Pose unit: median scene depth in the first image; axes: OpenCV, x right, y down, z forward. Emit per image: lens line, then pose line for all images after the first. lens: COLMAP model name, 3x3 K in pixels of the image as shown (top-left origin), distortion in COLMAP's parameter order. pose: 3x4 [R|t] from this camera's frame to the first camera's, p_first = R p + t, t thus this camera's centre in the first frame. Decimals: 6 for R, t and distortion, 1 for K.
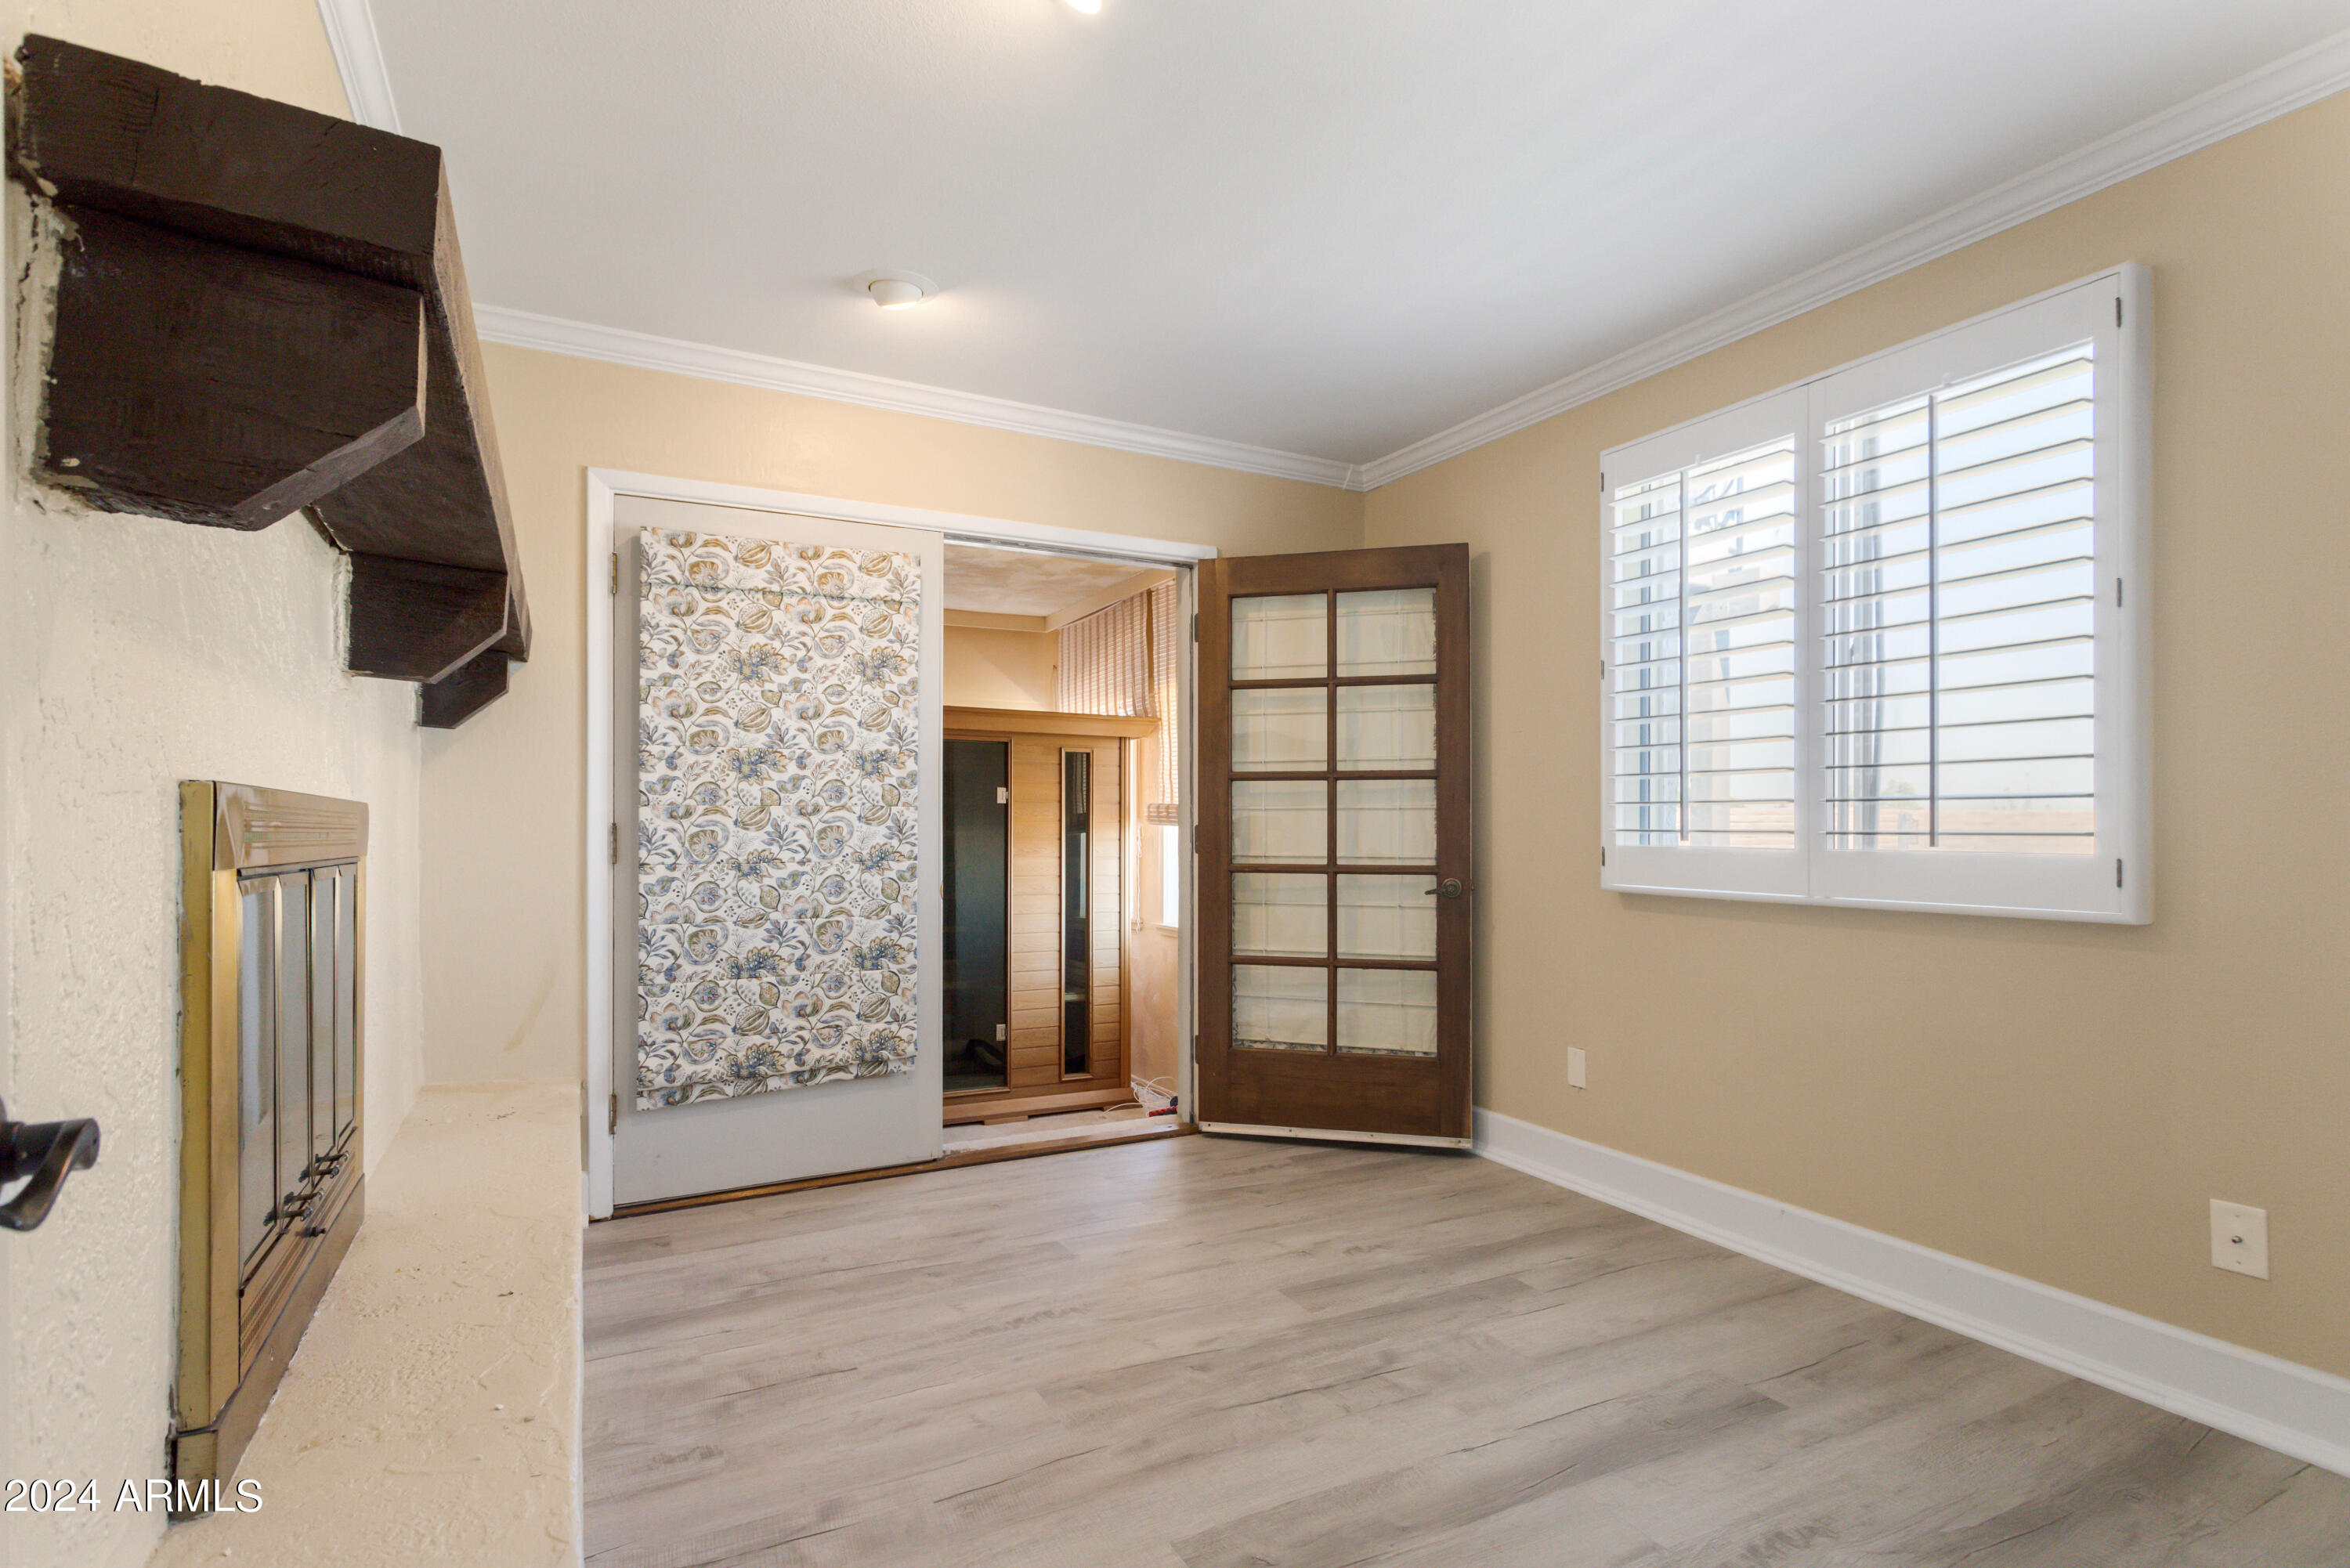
lens RADIAL K [[1125.4, 0, 1175.5], [0, 1125.4, 788.8], [0, 0, 1]] dist [0.005214, 0.000682]
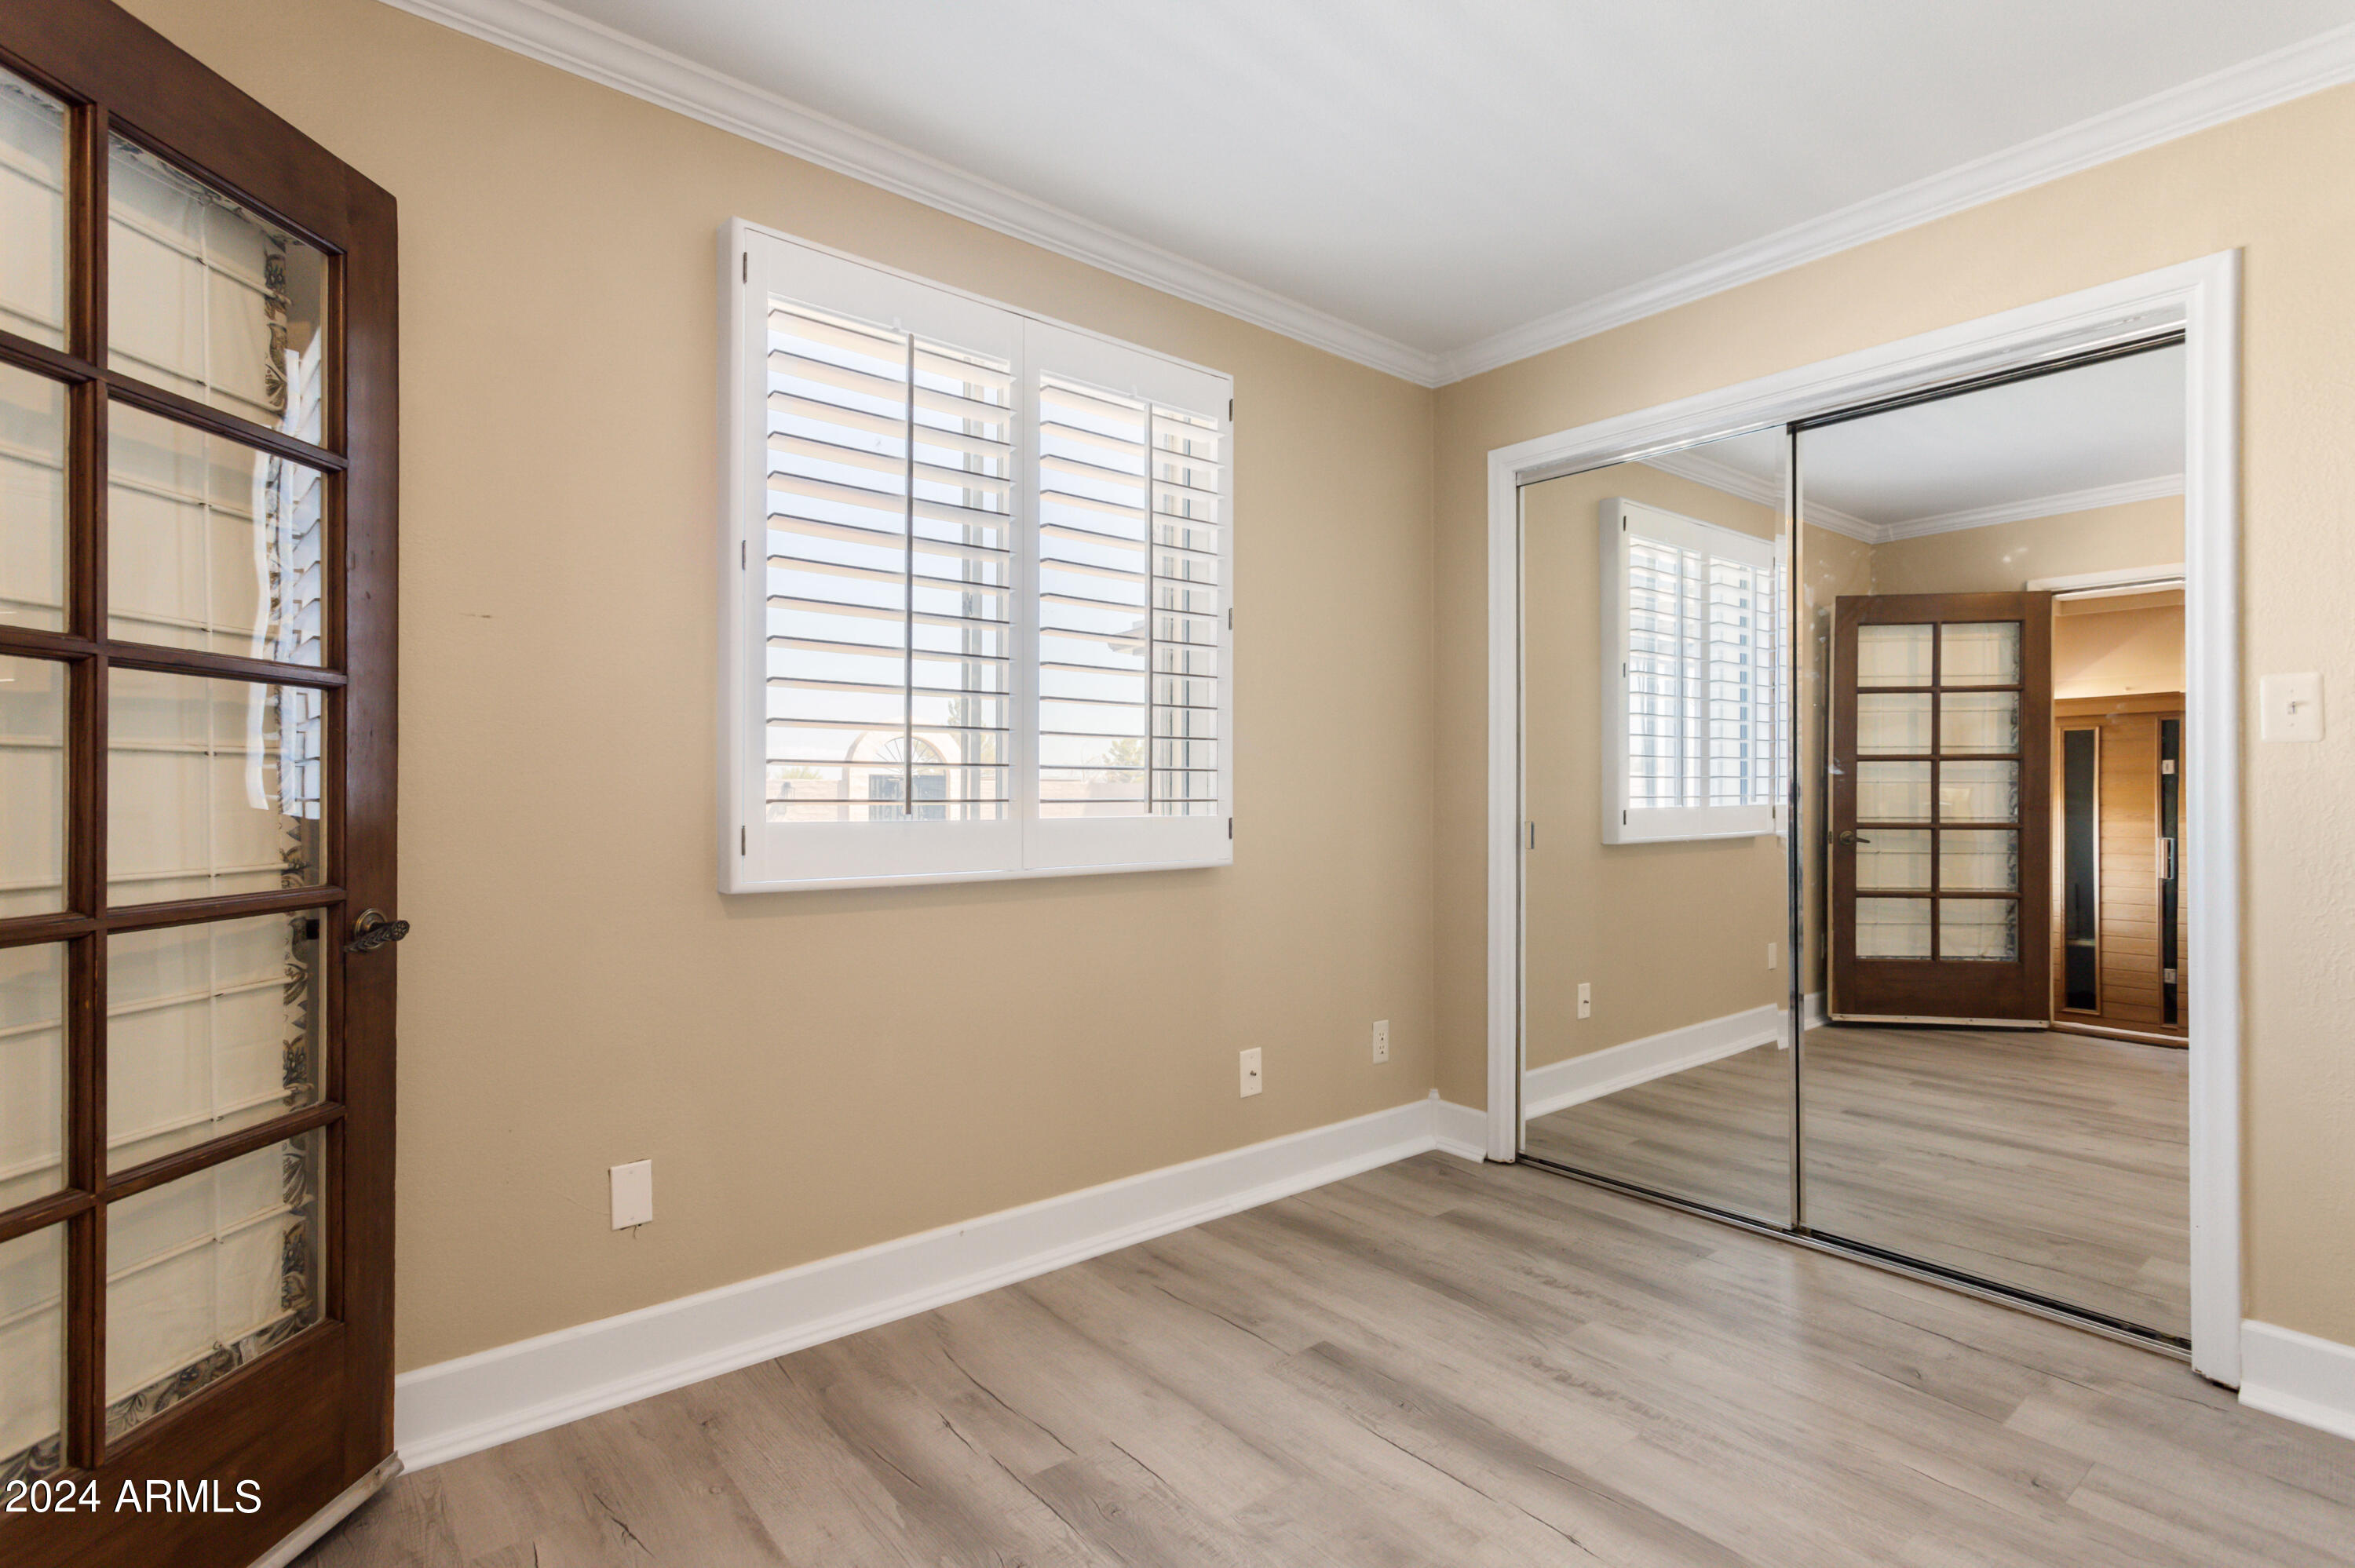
lens RADIAL K [[1116.1, 0, 1177.5], [0, 1116.1, 784.0], [0, 0, 1]] dist [0.002003, 0.000148]
pose [[-0.185522, 0.003085, 0.982635, -0.404295], [-0.034286, 0.999366, -0.009610, 0.032183], [-0.982042, -0.035473, -0.185299, 1.166604]]
